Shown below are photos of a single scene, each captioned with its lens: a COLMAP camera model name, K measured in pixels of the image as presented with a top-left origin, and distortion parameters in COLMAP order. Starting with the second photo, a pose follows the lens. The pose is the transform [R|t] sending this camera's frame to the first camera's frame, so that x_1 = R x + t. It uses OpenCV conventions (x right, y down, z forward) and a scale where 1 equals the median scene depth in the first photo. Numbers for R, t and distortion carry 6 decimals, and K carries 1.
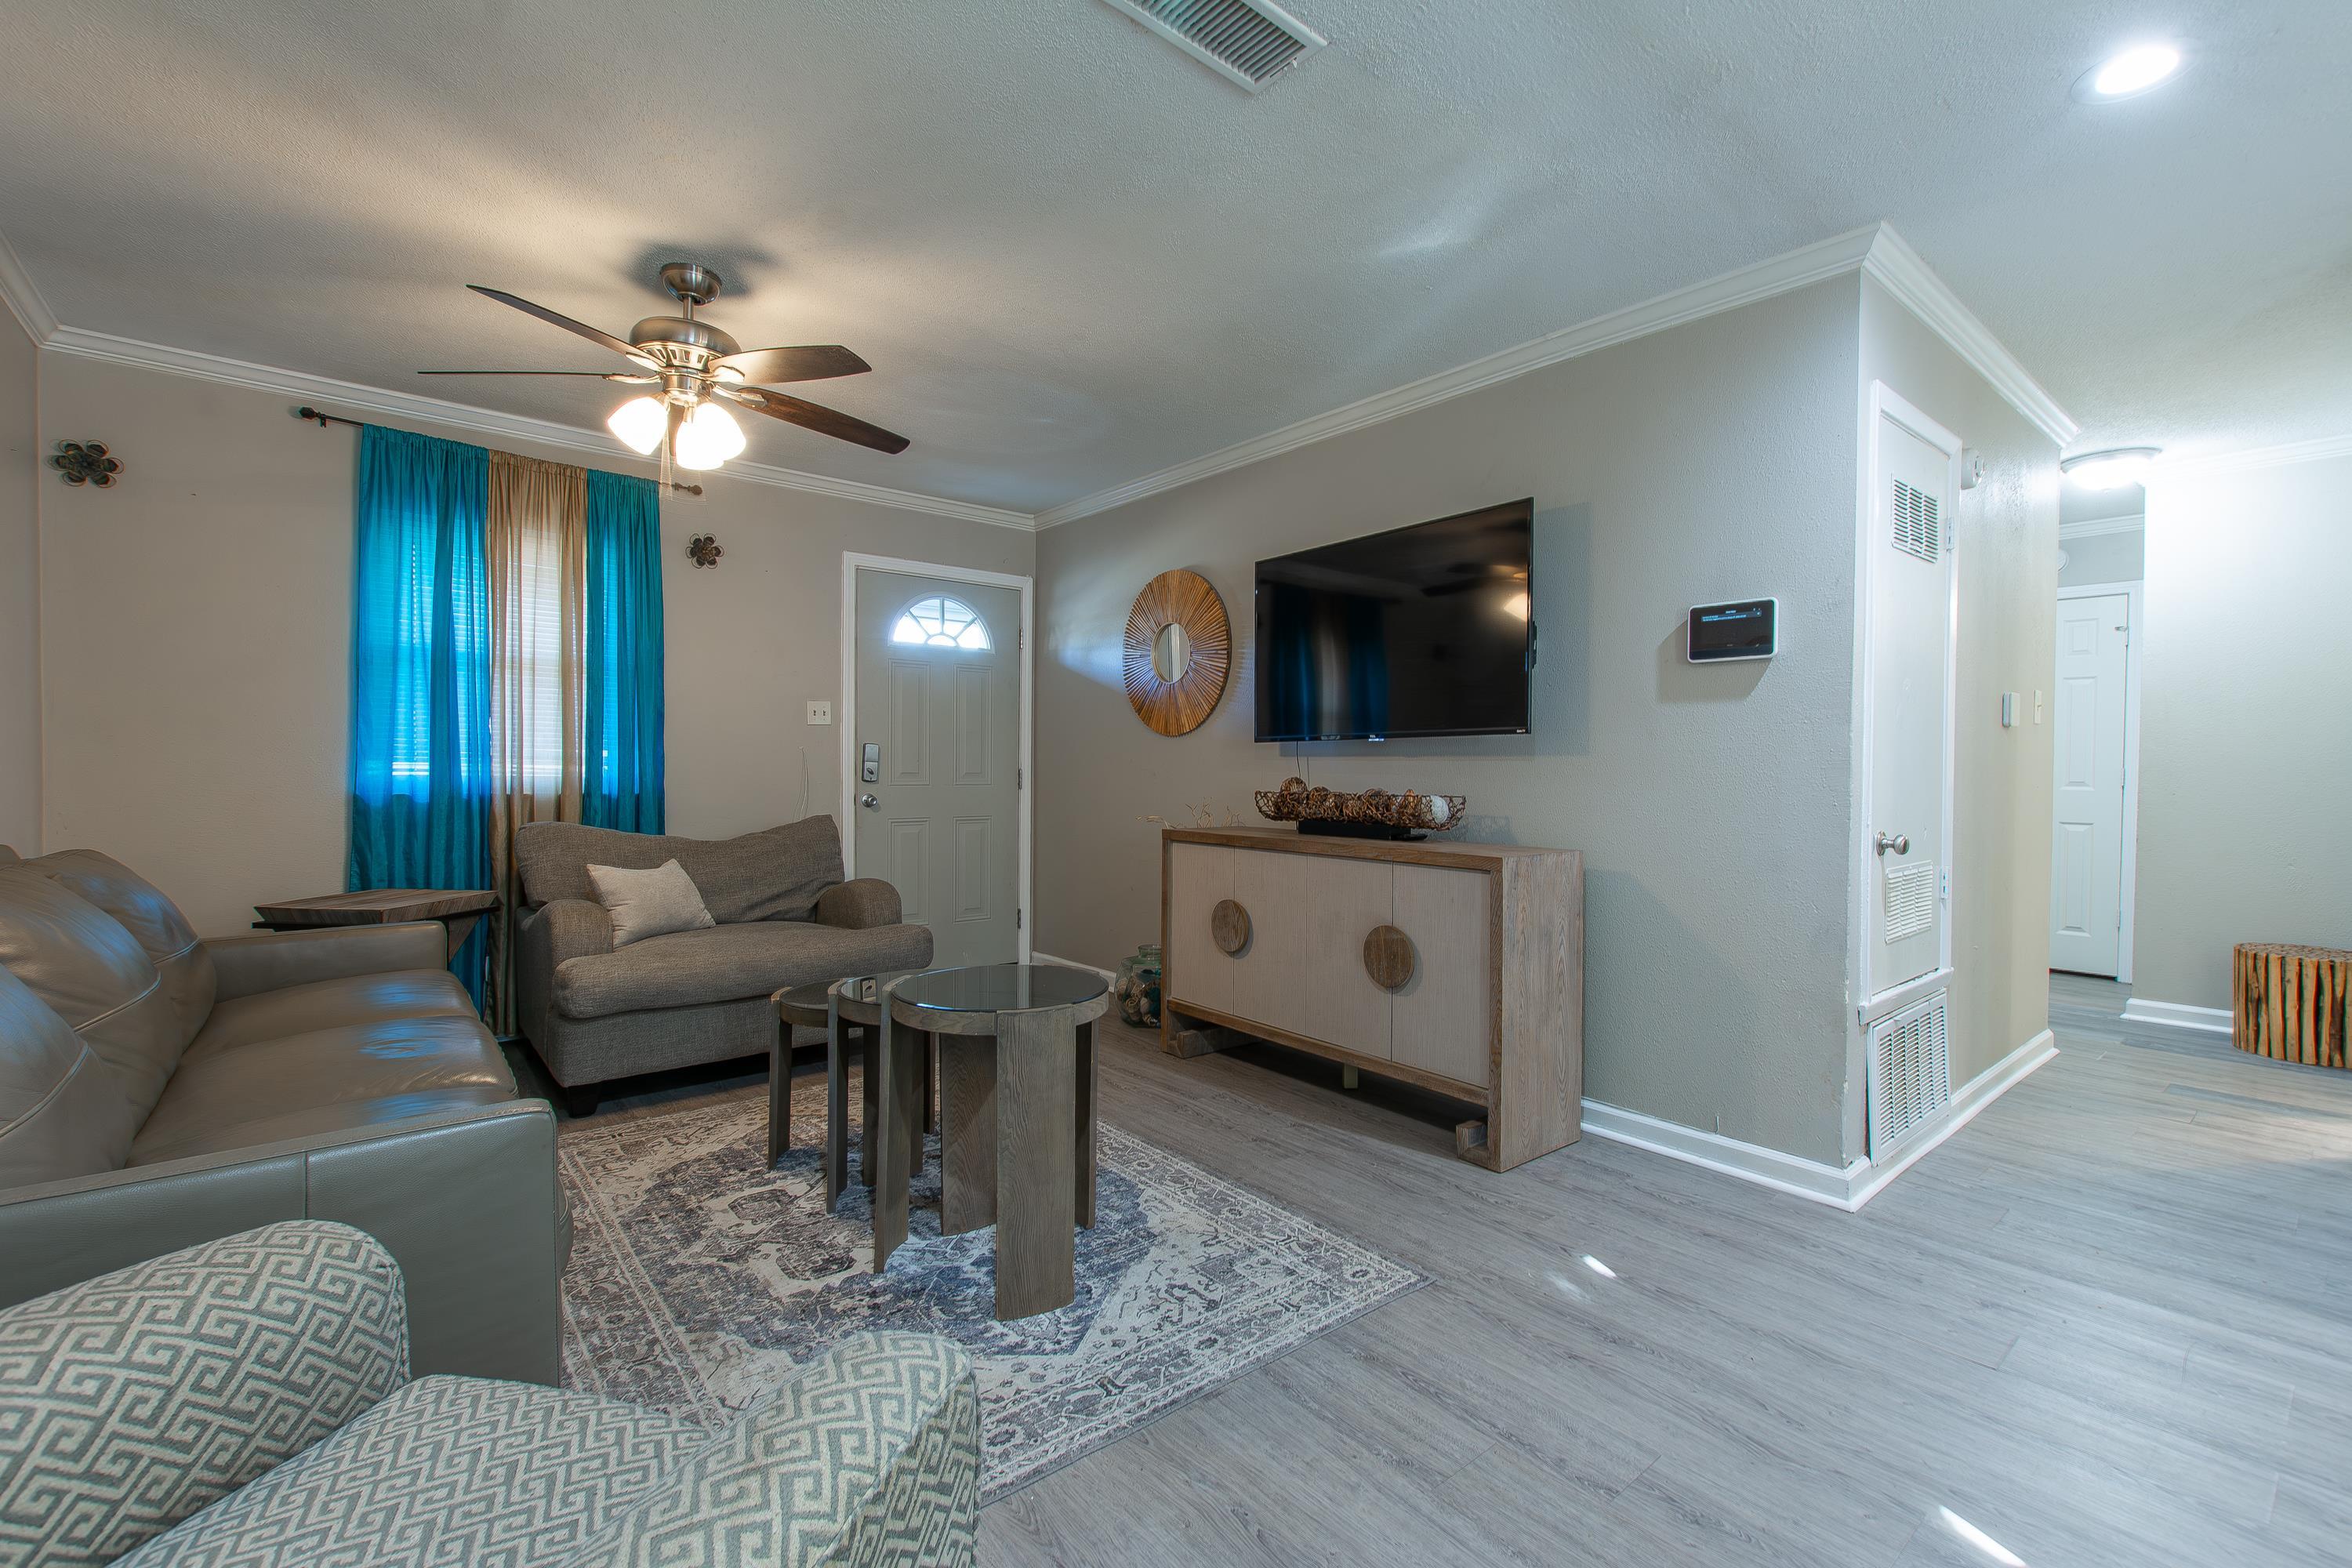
lens RADIAL K [[1022.6, 0, 1185.4], [0, 1022.6, 778.8], [0, 0, 1]] dist [0.006817, -0.004899]
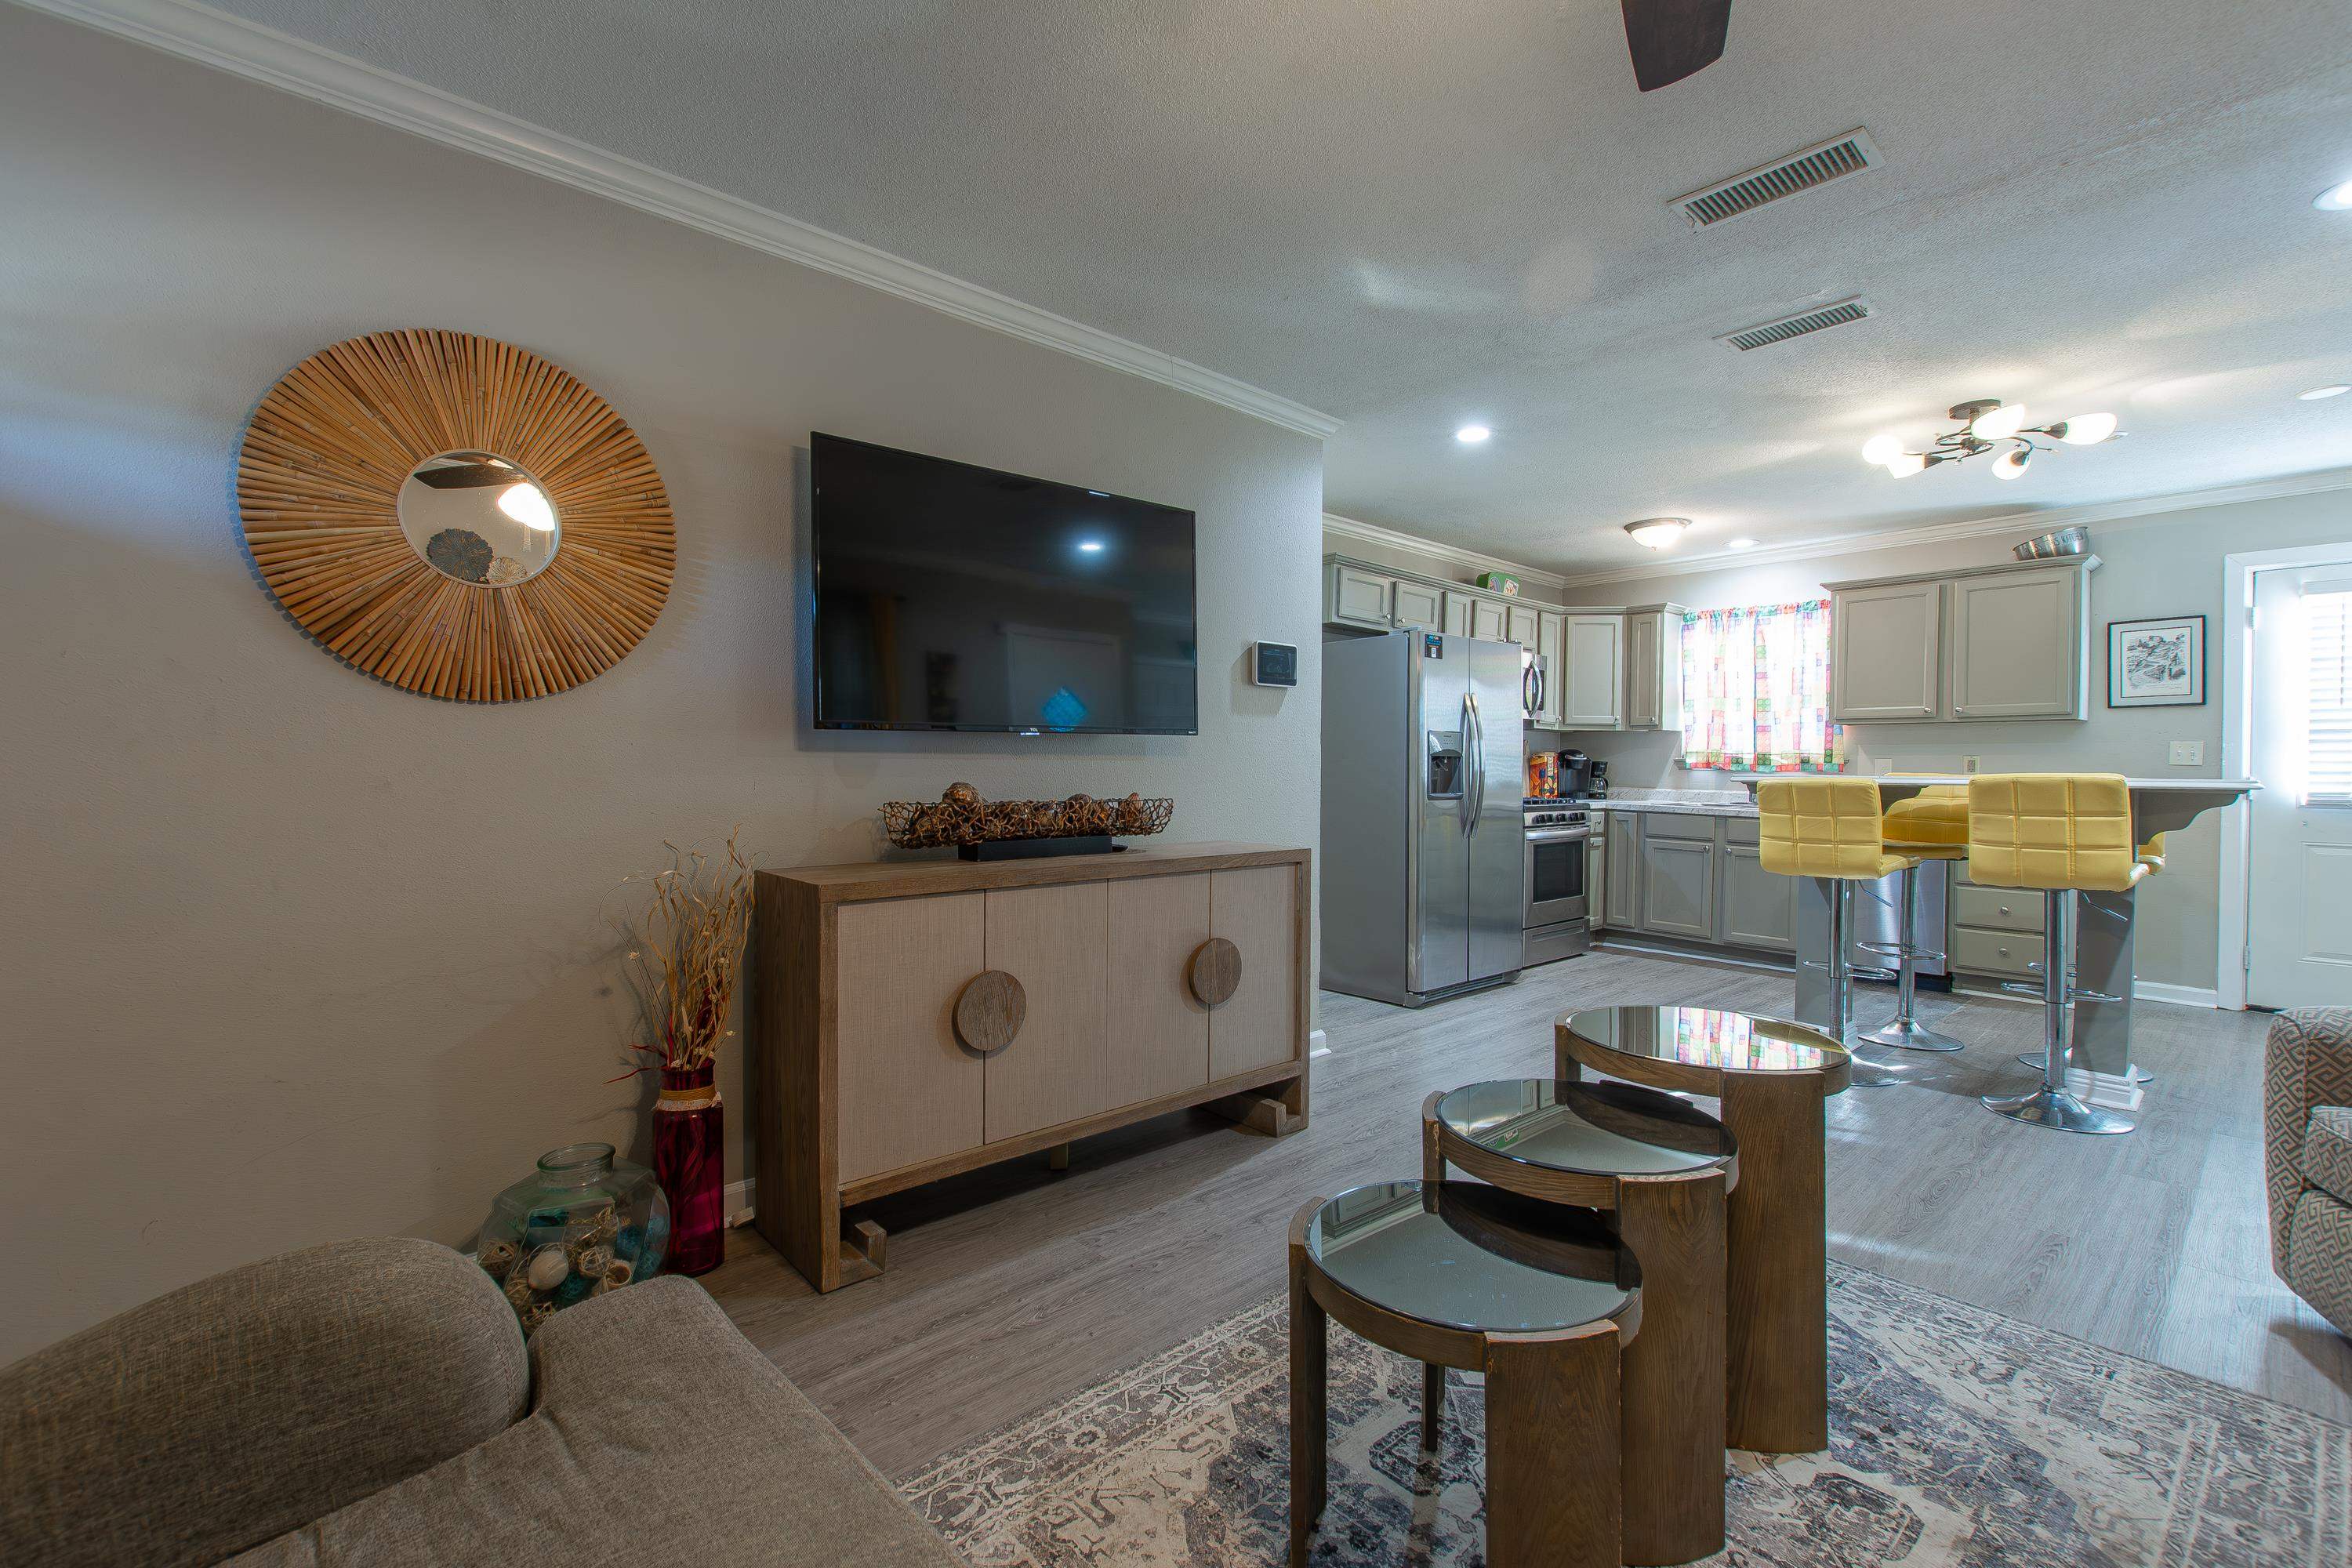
lens RADIAL K [[1022.6, 0, 1185.4], [0, 1022.6, 778.8], [0, 0, 1]] dist [0.006817, -0.004899]
pose [[-0.043532, -0.020751, 0.998837, -0.821612], [0.008032, 0.999745, 0.021120, -0.024366], [-0.999020, 0.008942, -0.043354, 1.200376]]
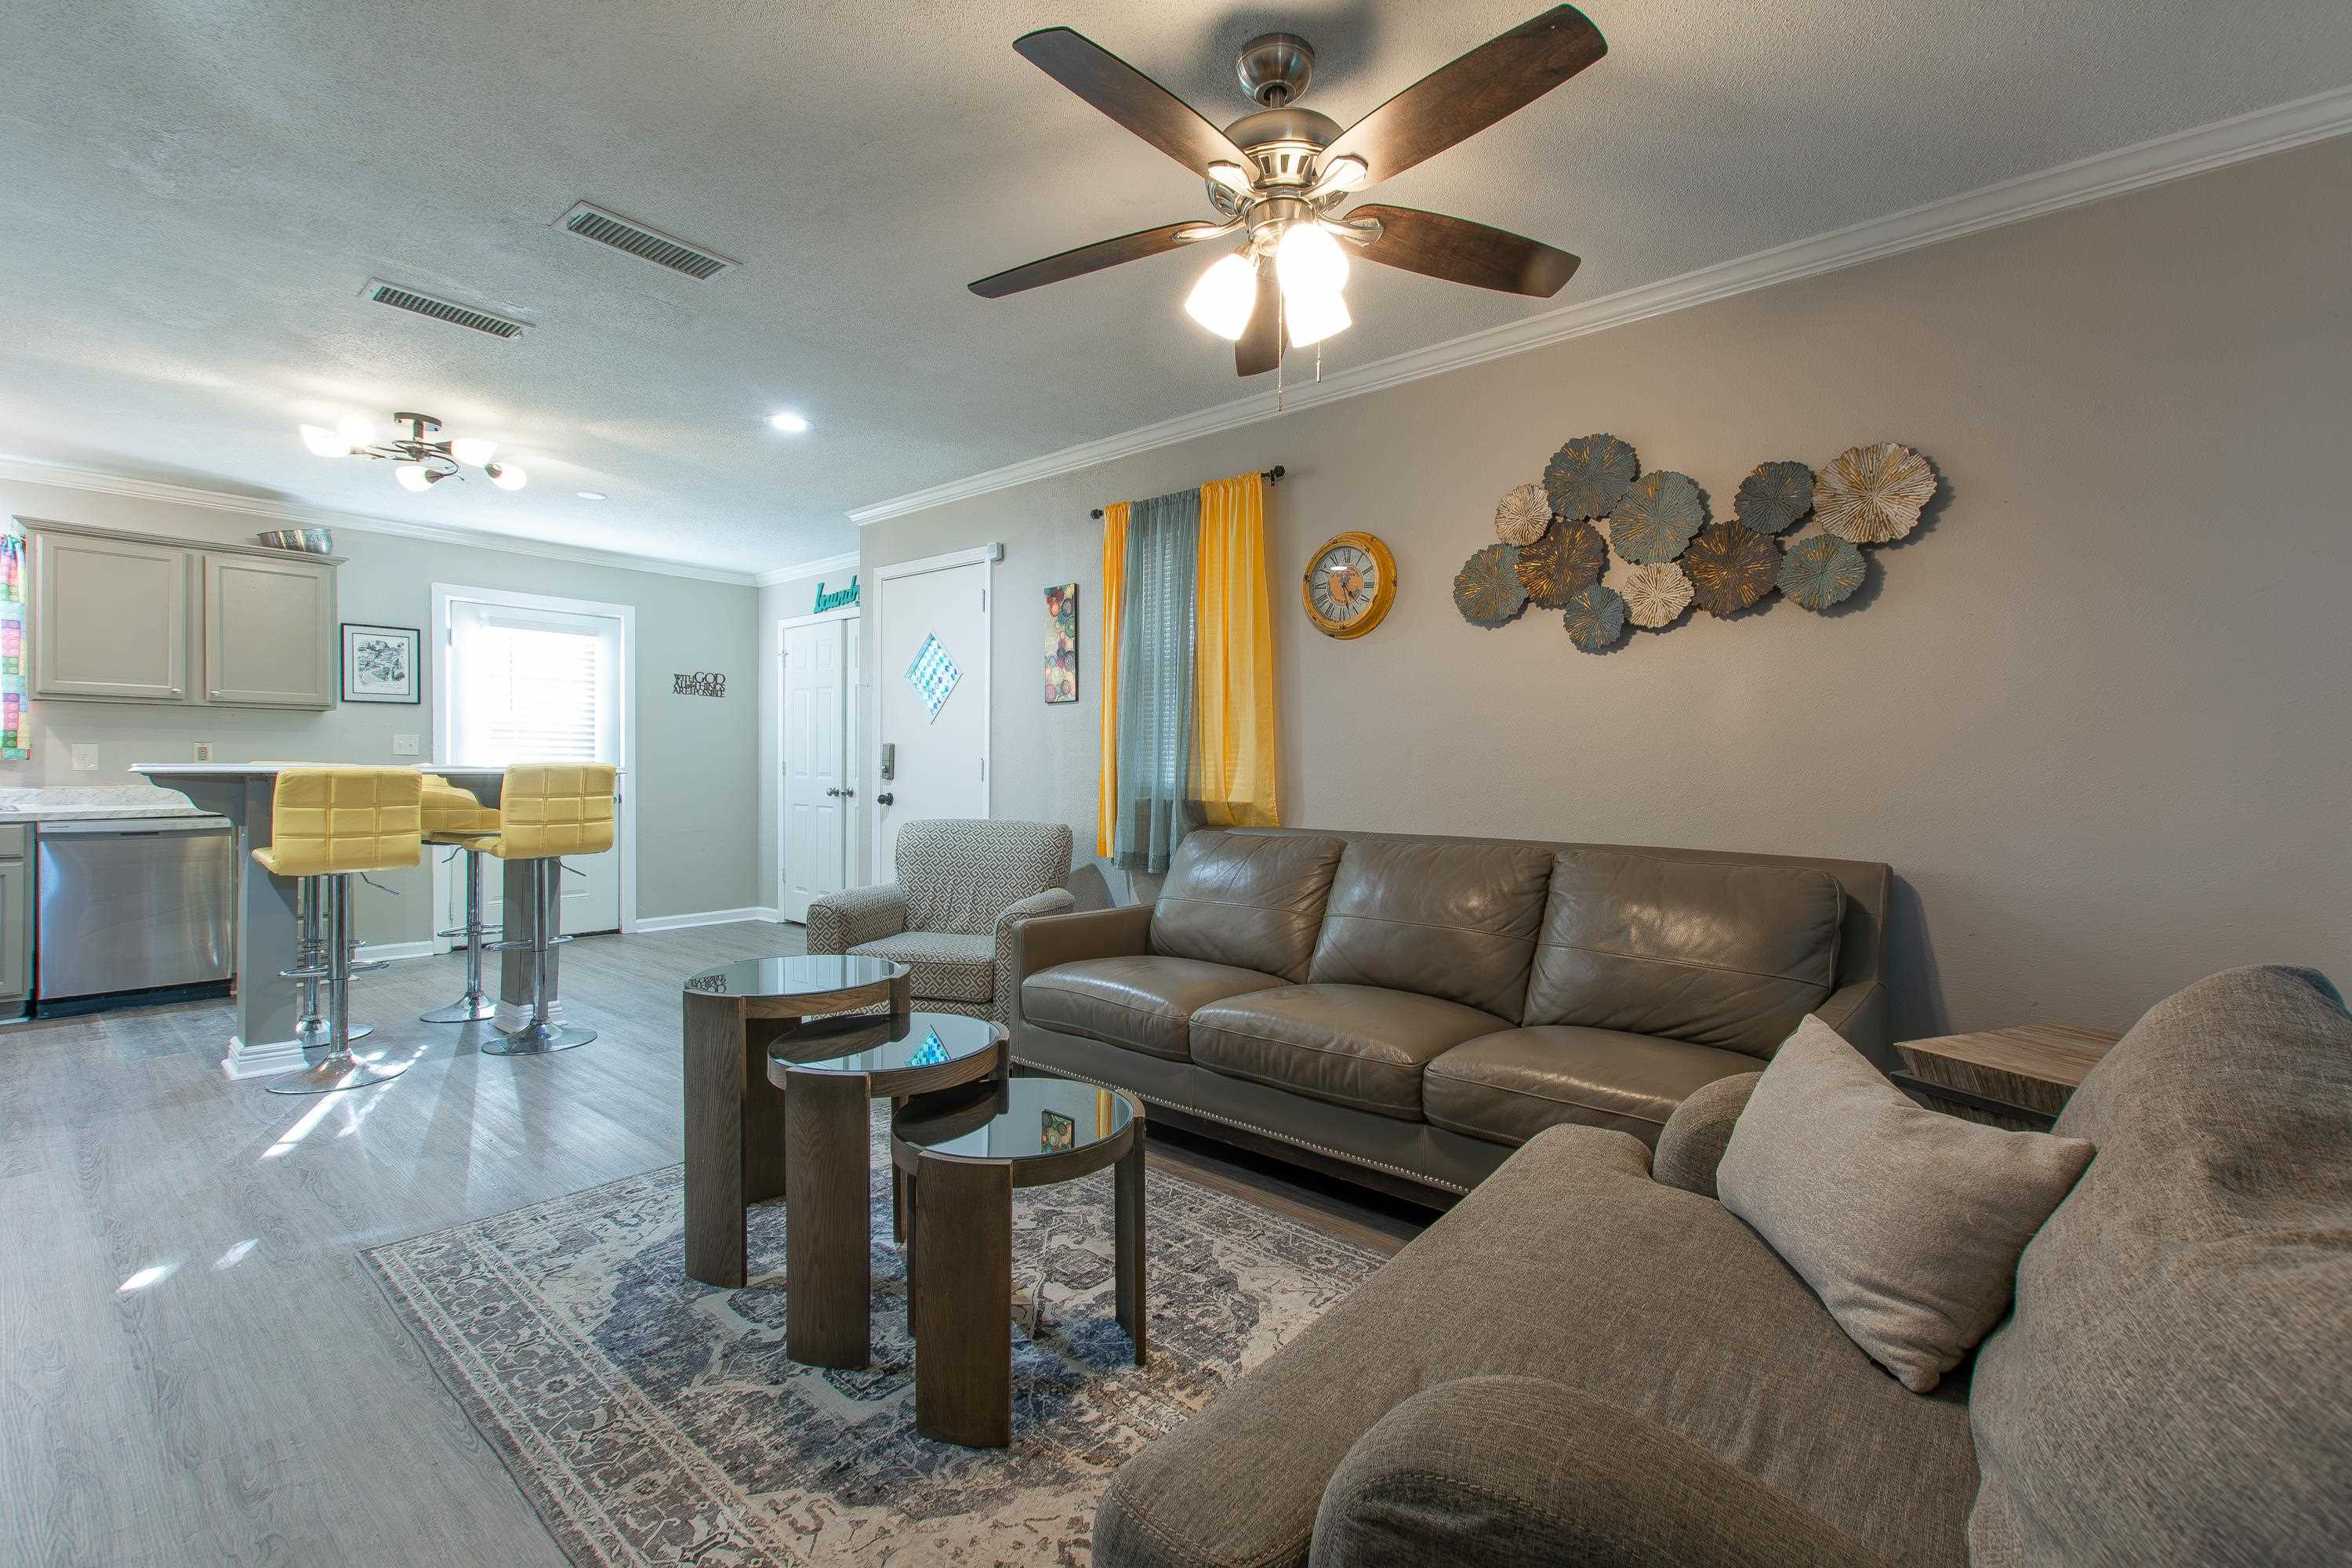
lens RADIAL K [[1022.6, 0, 1185.4], [0, 1022.6, 778.8], [0, 0, 1]] dist [0.006817, -0.004899]
pose [[-0.984837, -0.013810, -0.172930, -0.319068], [-0.018021, 0.999578, 0.022803, -0.023989], [0.172542, 0.025573, -0.984670, 1.728298]]
